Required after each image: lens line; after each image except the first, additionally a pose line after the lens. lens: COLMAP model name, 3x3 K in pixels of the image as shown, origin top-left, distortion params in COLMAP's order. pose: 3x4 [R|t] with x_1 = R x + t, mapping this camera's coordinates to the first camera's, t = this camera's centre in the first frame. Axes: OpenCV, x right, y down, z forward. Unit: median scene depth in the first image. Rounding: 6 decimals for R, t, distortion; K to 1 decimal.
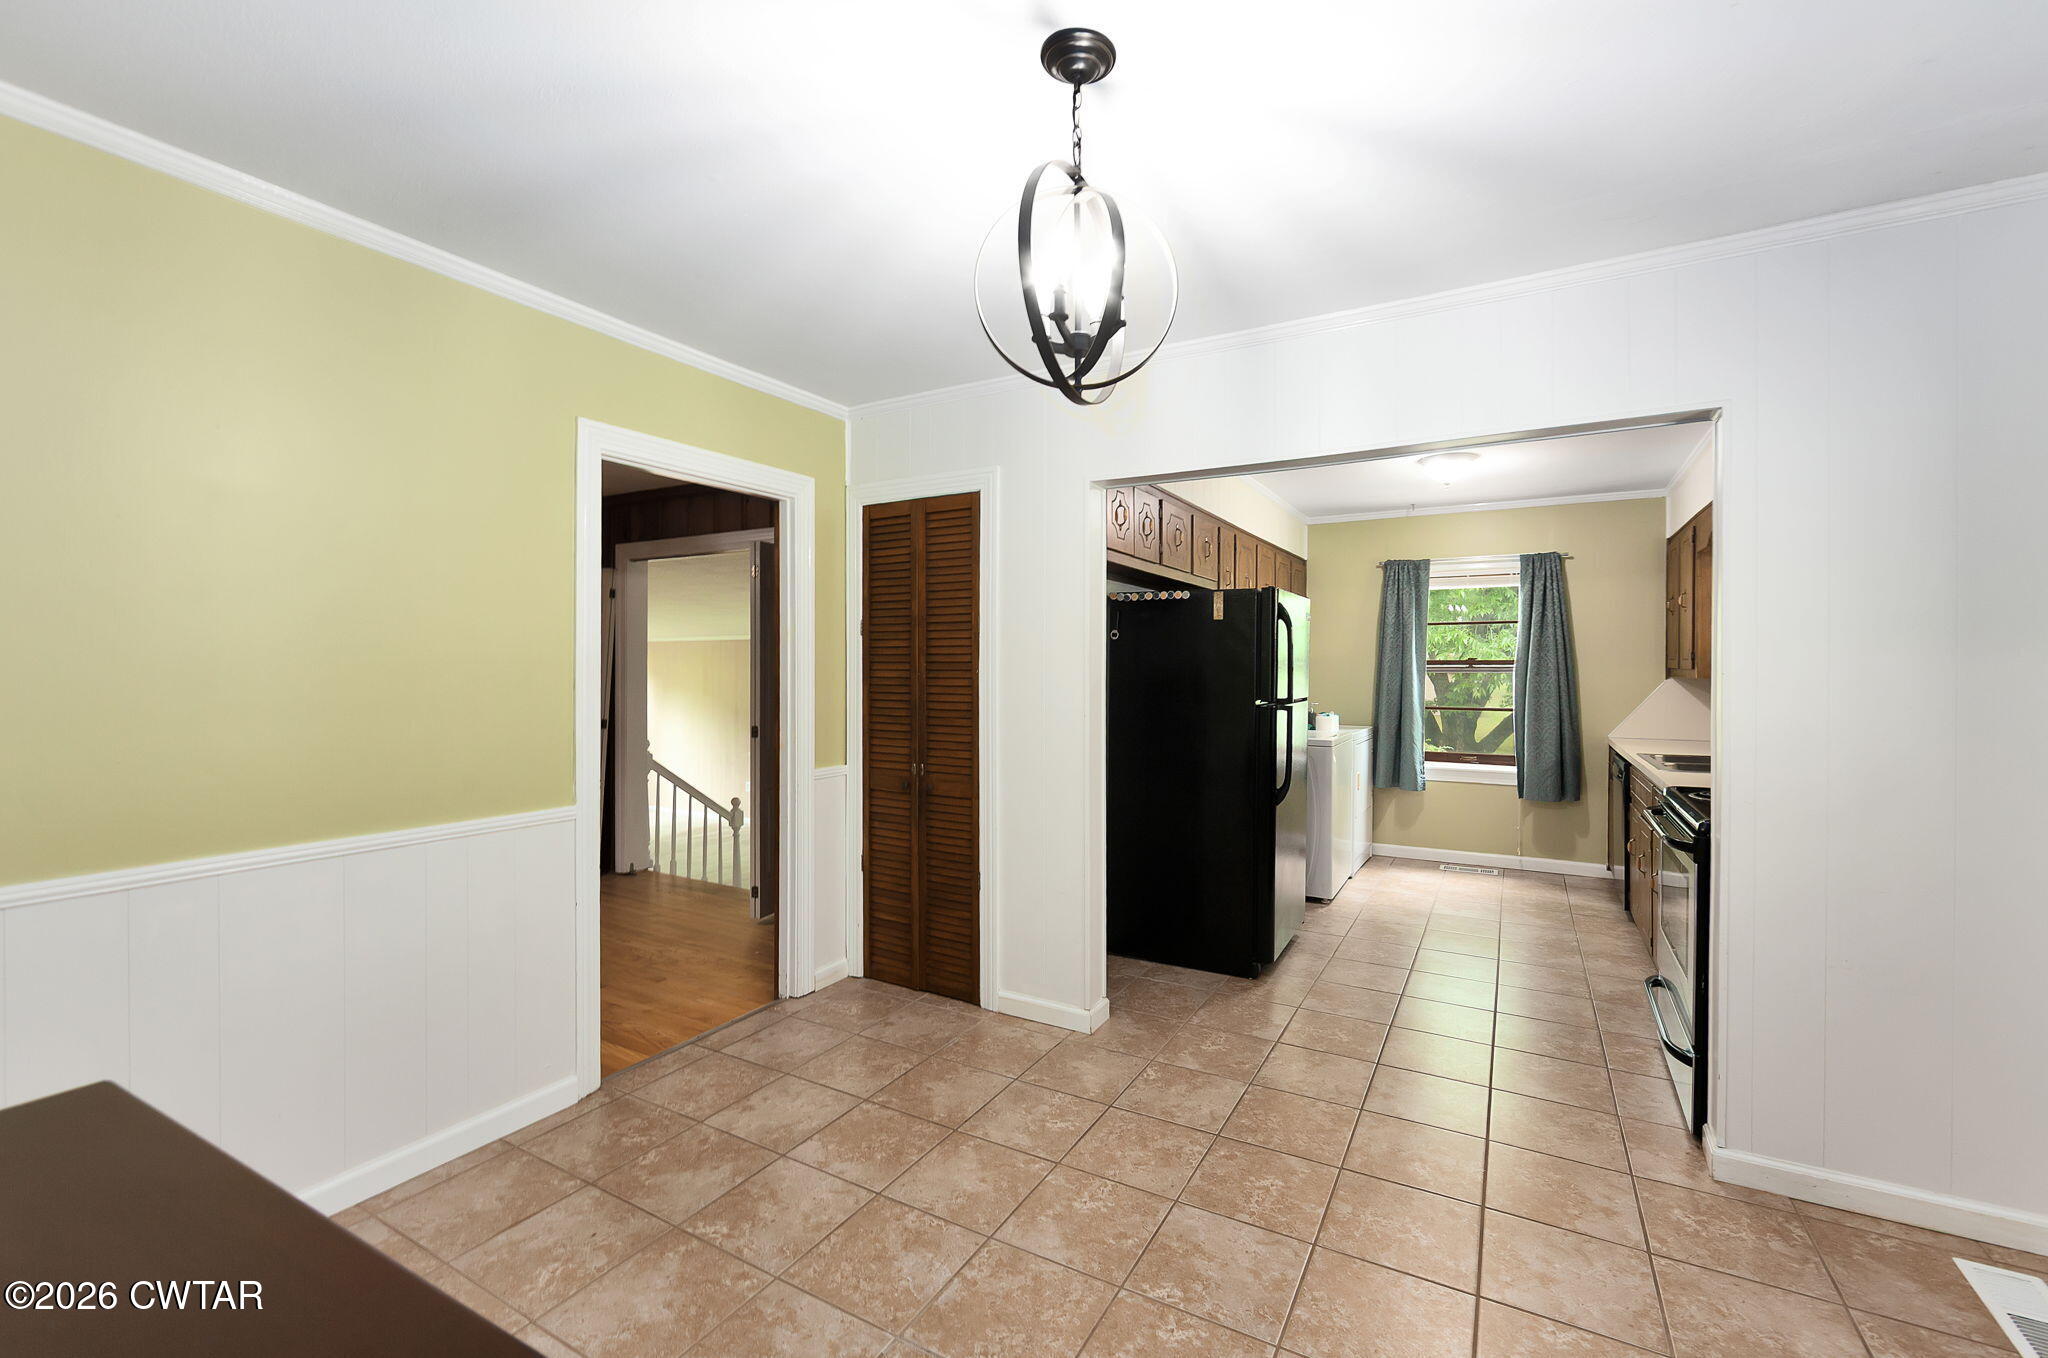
lens RADIAL K [[850.1, 0, 1026.5], [0, 850.1, 672.4], [0, 0, 1]] dist [-0.001282, -0.000043]
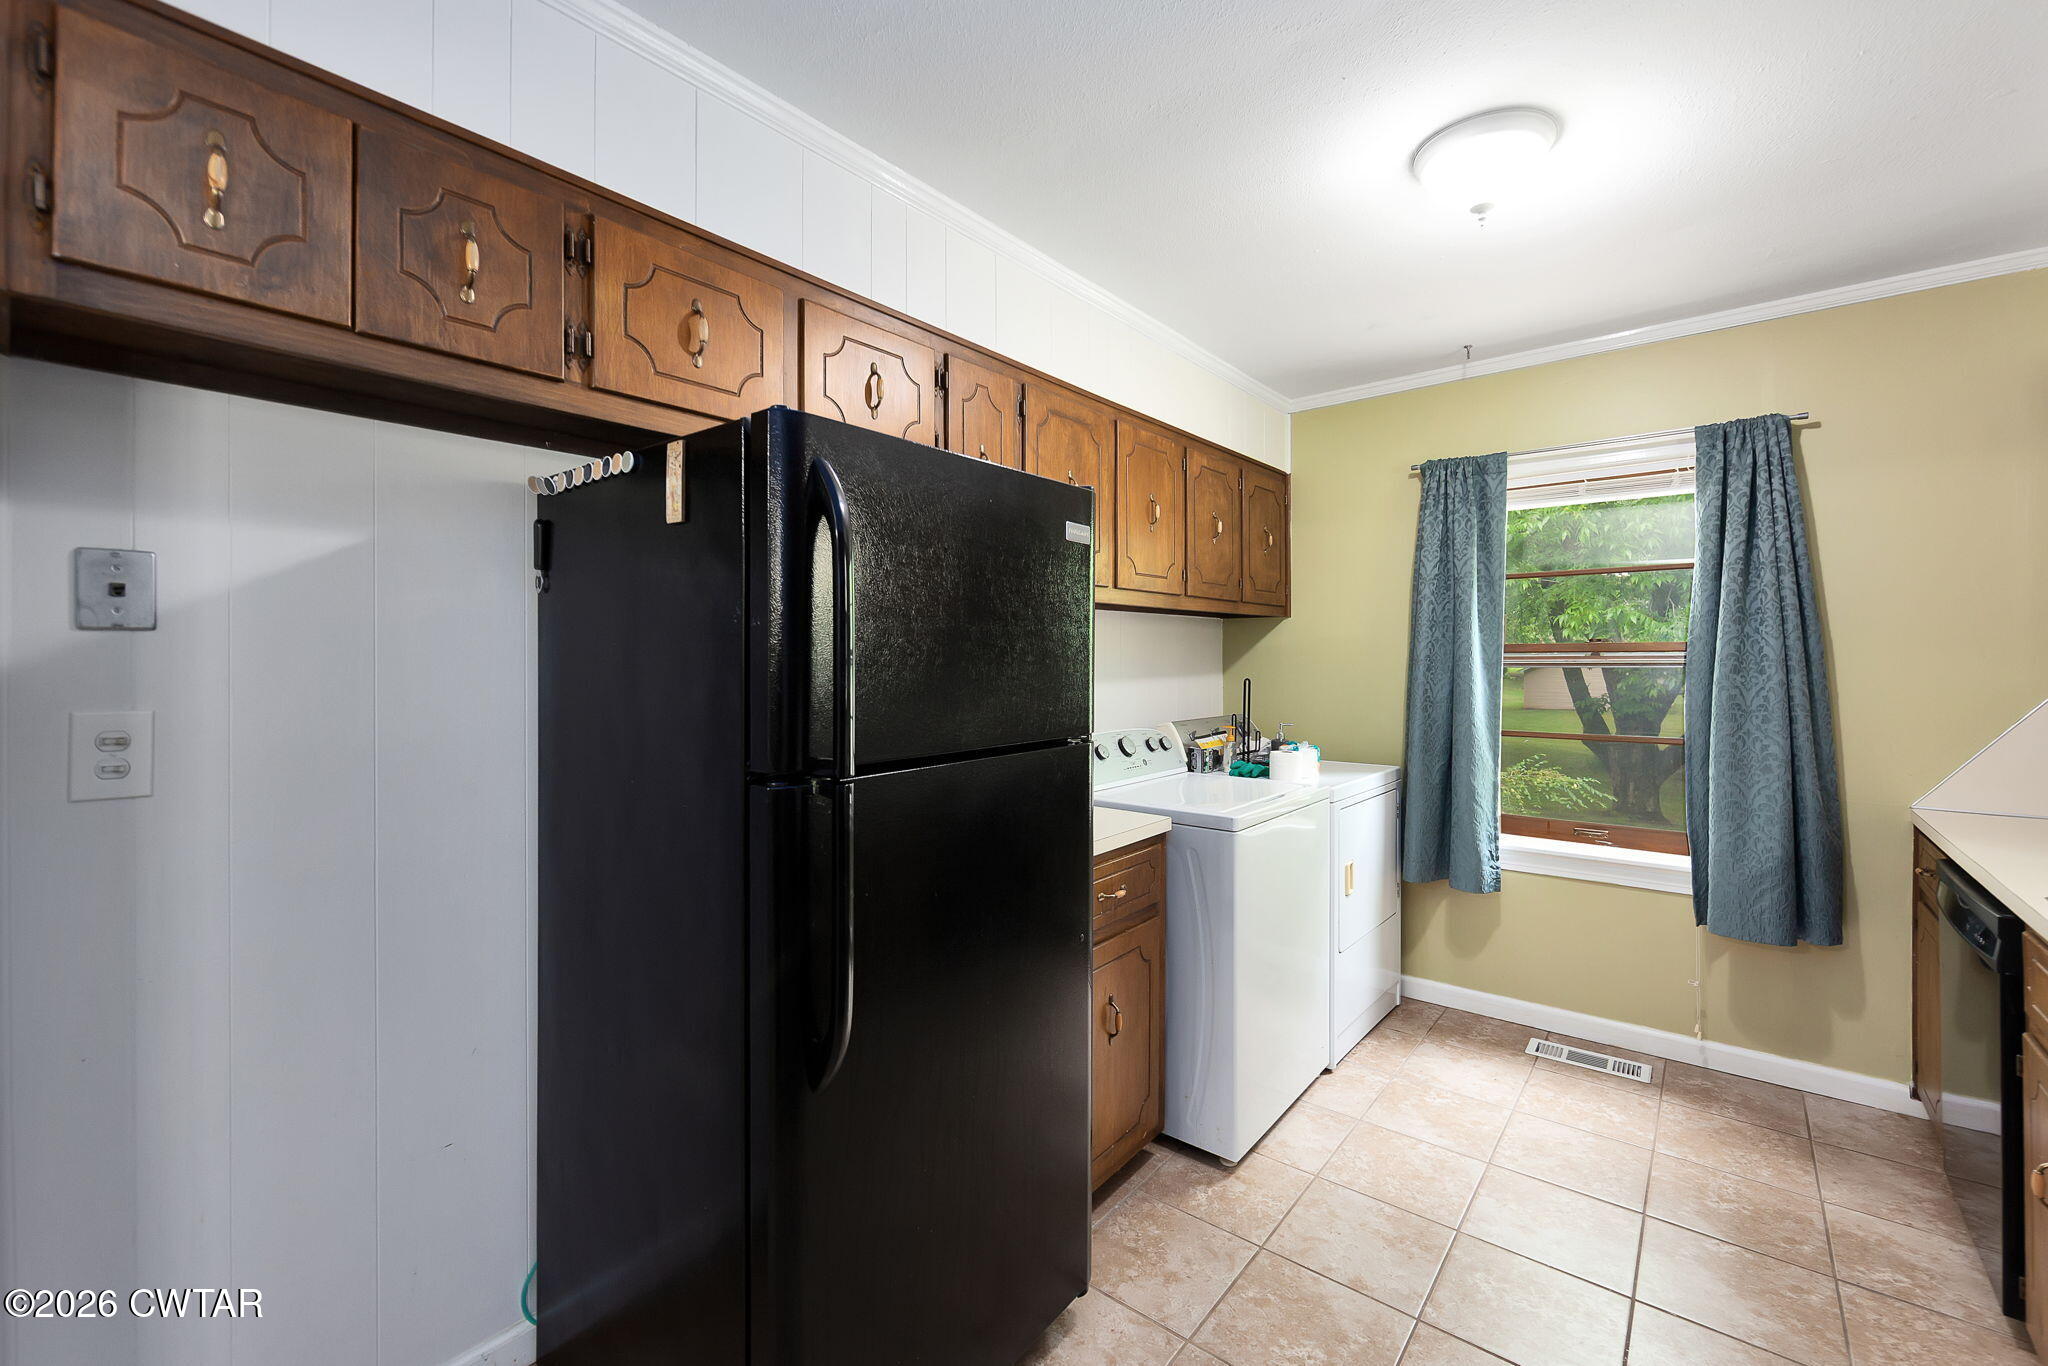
lens RADIAL K [[840.1, 0, 1027.8], [0, 840.1, 660.4], [0, 0, 1]] dist [0.000937, -0.000193]
pose [[0.986729, -0.005672, -0.162276, 0.275664], [0.005089, 0.999979, -0.004007, -0.003792], [0.162295, 0.003128, 0.986737, 0.454208]]
